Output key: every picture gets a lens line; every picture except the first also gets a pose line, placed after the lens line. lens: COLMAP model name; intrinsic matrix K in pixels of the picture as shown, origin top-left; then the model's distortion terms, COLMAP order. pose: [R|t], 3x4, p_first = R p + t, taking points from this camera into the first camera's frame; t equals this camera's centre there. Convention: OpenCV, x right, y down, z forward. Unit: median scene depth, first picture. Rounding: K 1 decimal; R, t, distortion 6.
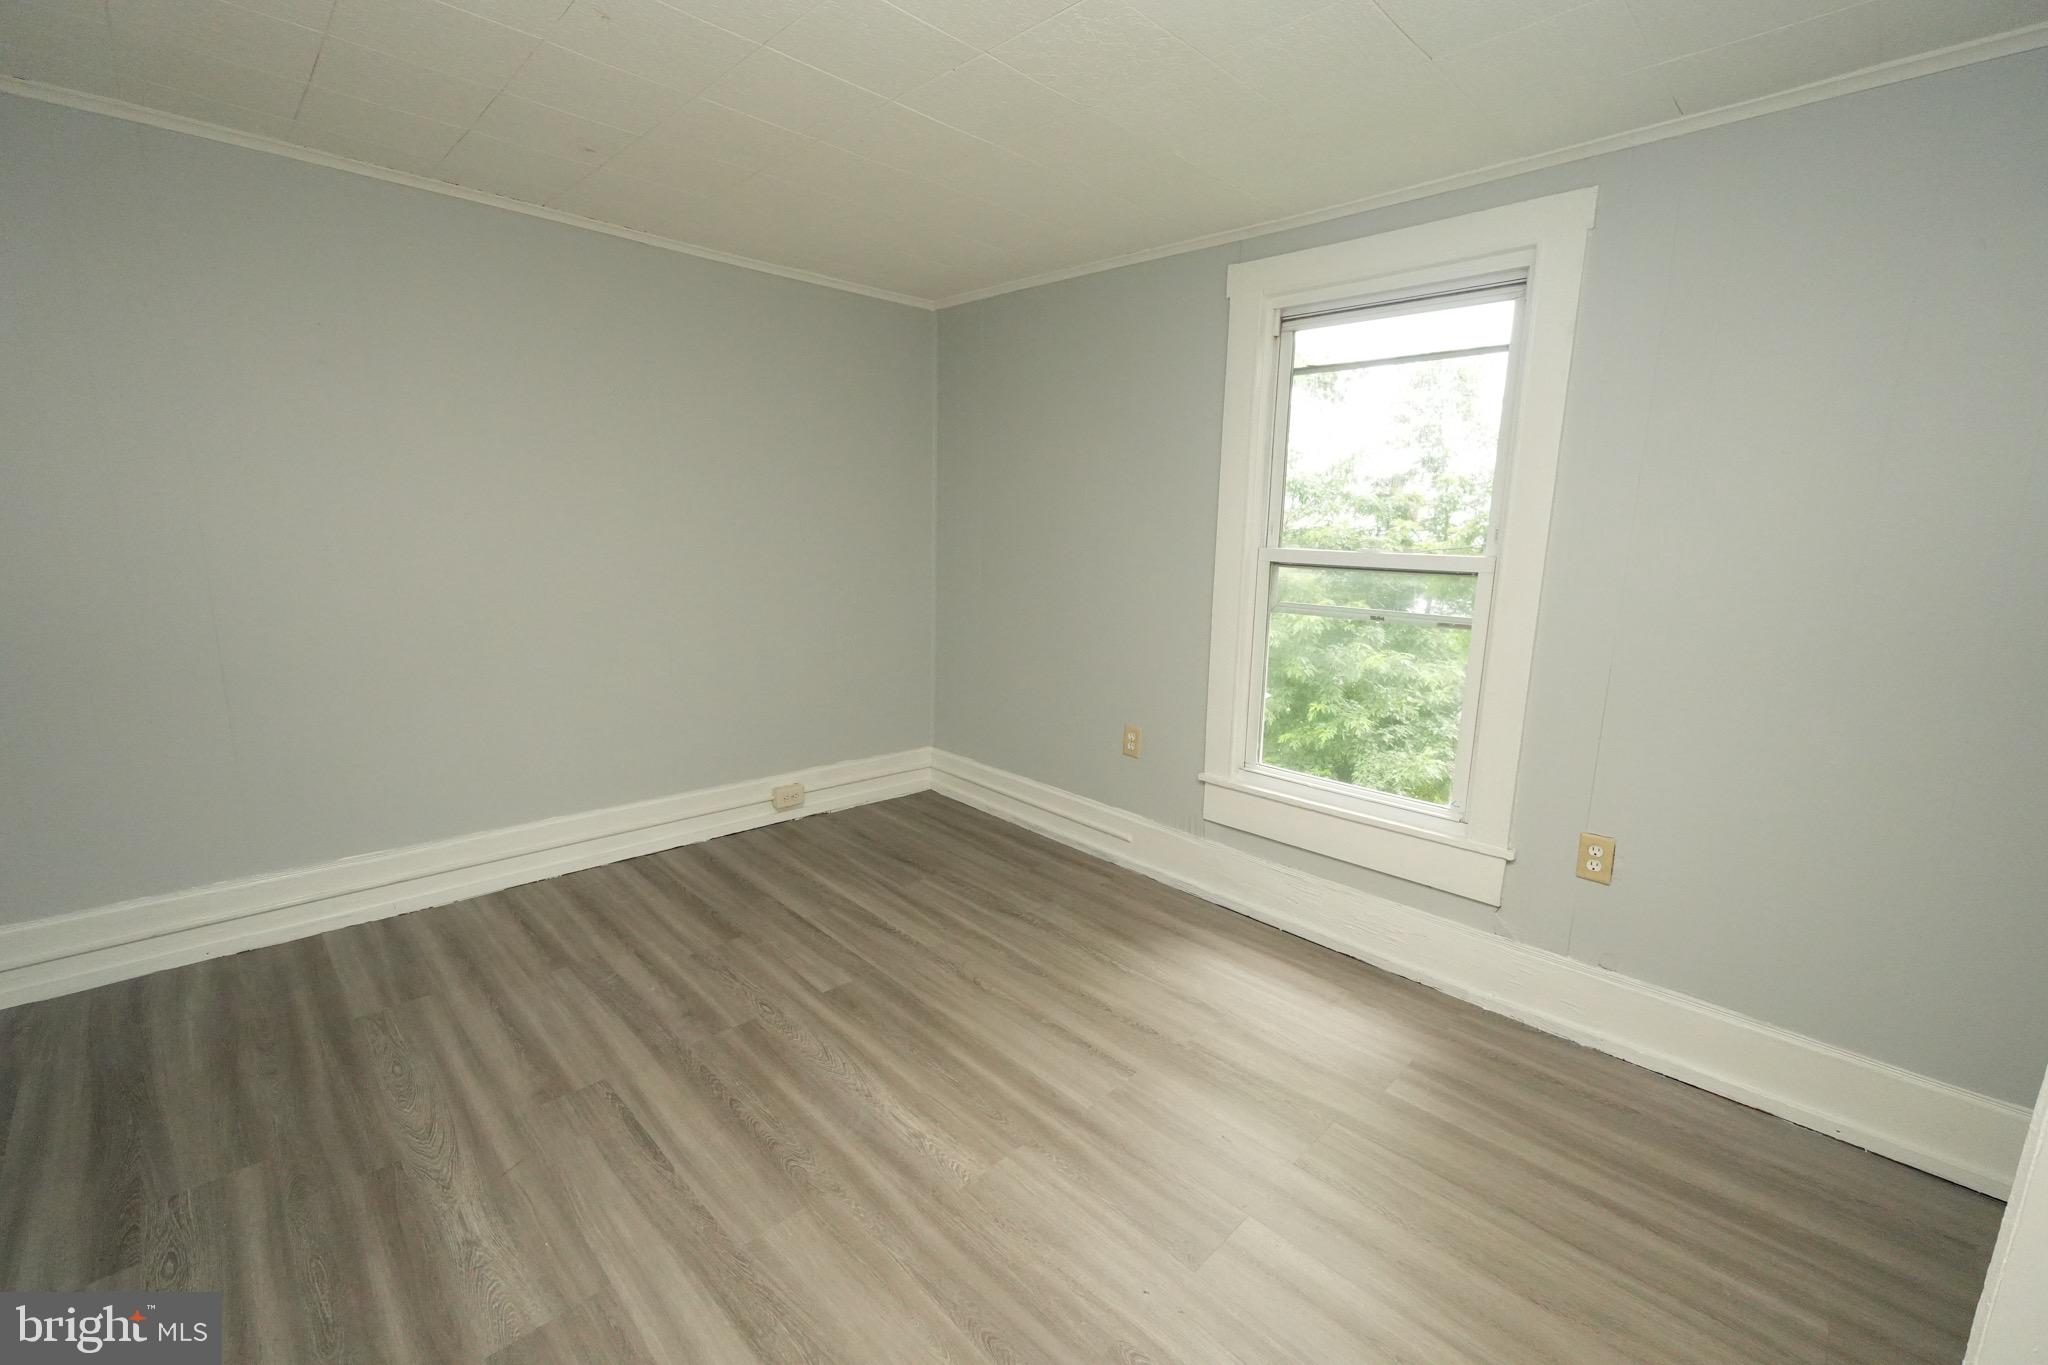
lens RADIAL K [[870.2, 0, 1022.8], [0, 870.2, 685.3], [0, 0, 1]] dist [-0.004616, 0.001185]
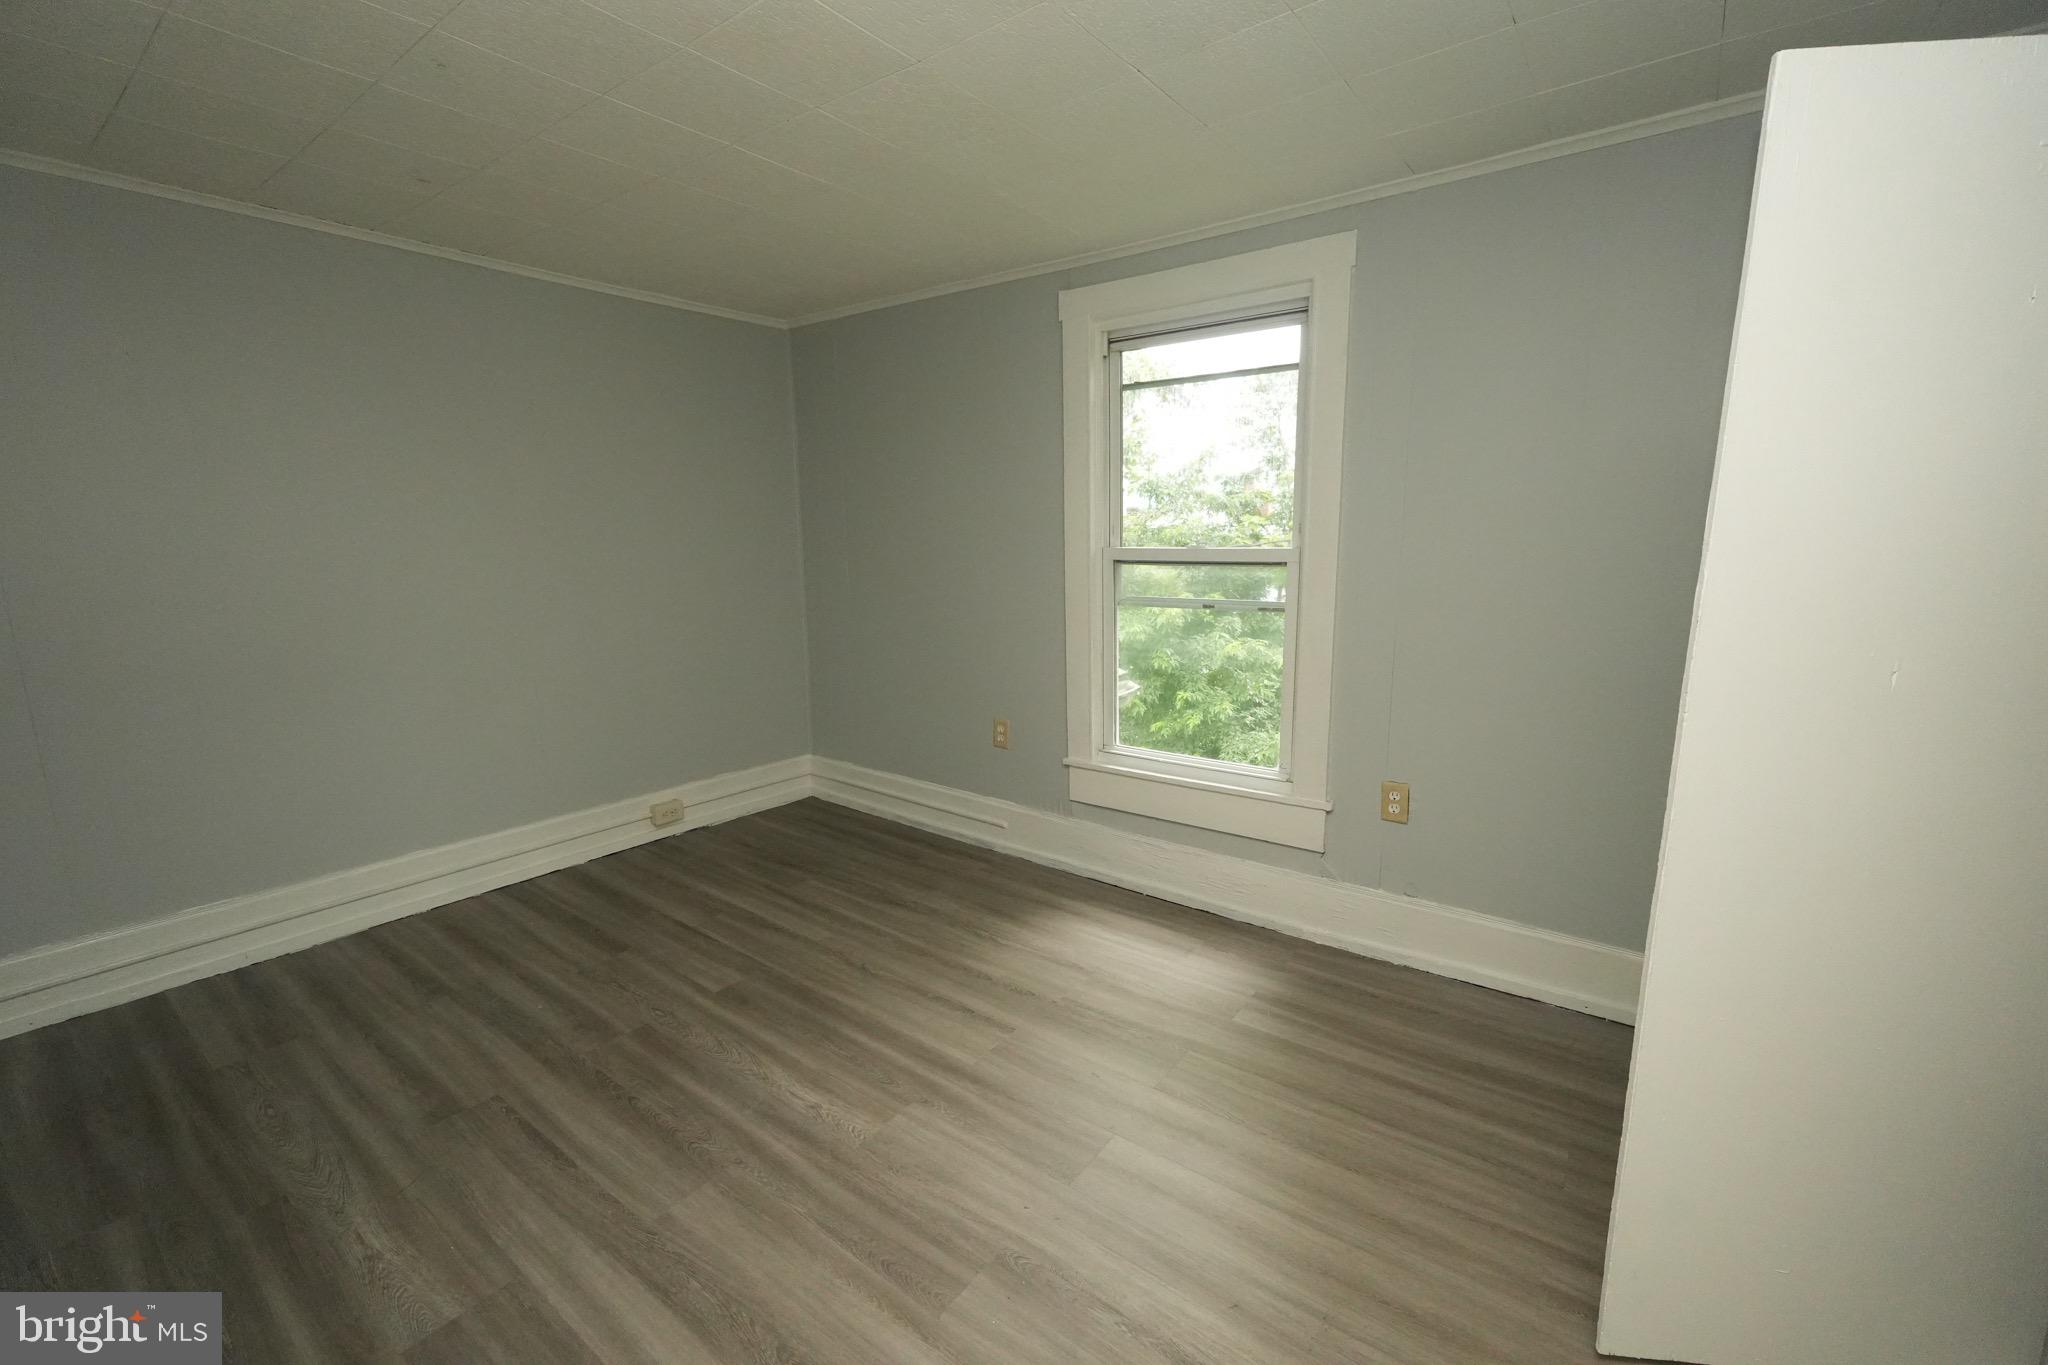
lens RADIAL K [[870.2, 0, 1027.7], [0, 870.2, 684.9], [0, 0, 1]] dist [-0.004616, 0.001185]
pose [[0.988406, -0.060917, 0.139077, 0.018945], [0.061831, 0.998084, -0.002258, 0.014164], [-0.138673, 0.010831, 0.990279, -0.091768]]
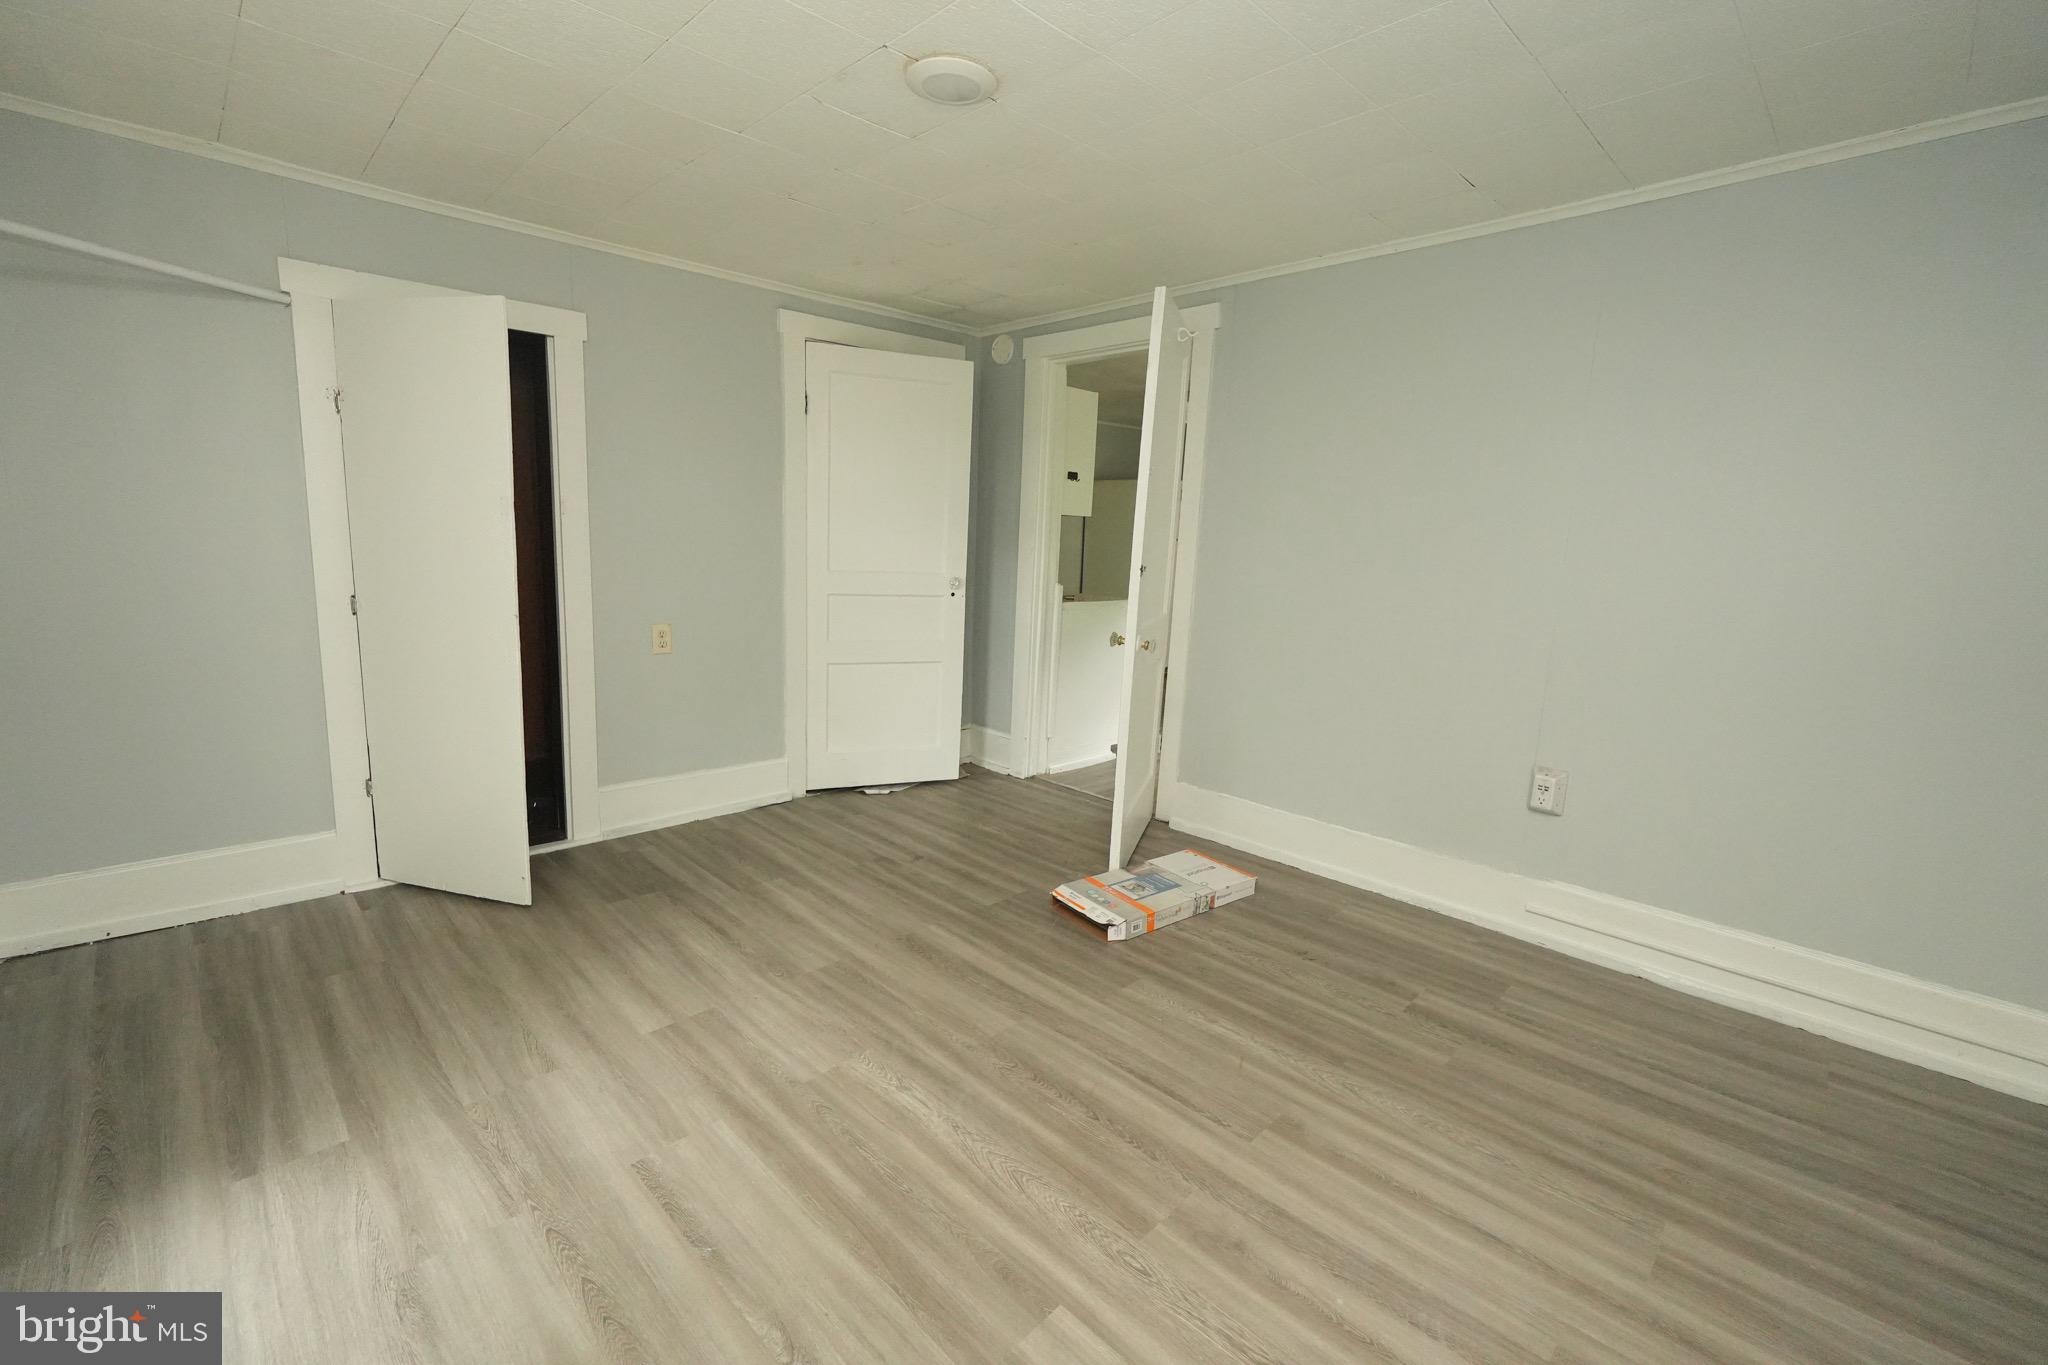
lens RADIAL K [[870.2, 0, 1025.2], [0, 870.2, 682.4], [0, 0, 1]] dist [-0.004616, 0.001185]
pose [[-0.997866, -0.062500, -0.018902, -0.188220], [-0.065144, 0.933188, 0.353434, -0.276092], [-0.004451, 0.353911, -0.935268, 1.564582]]
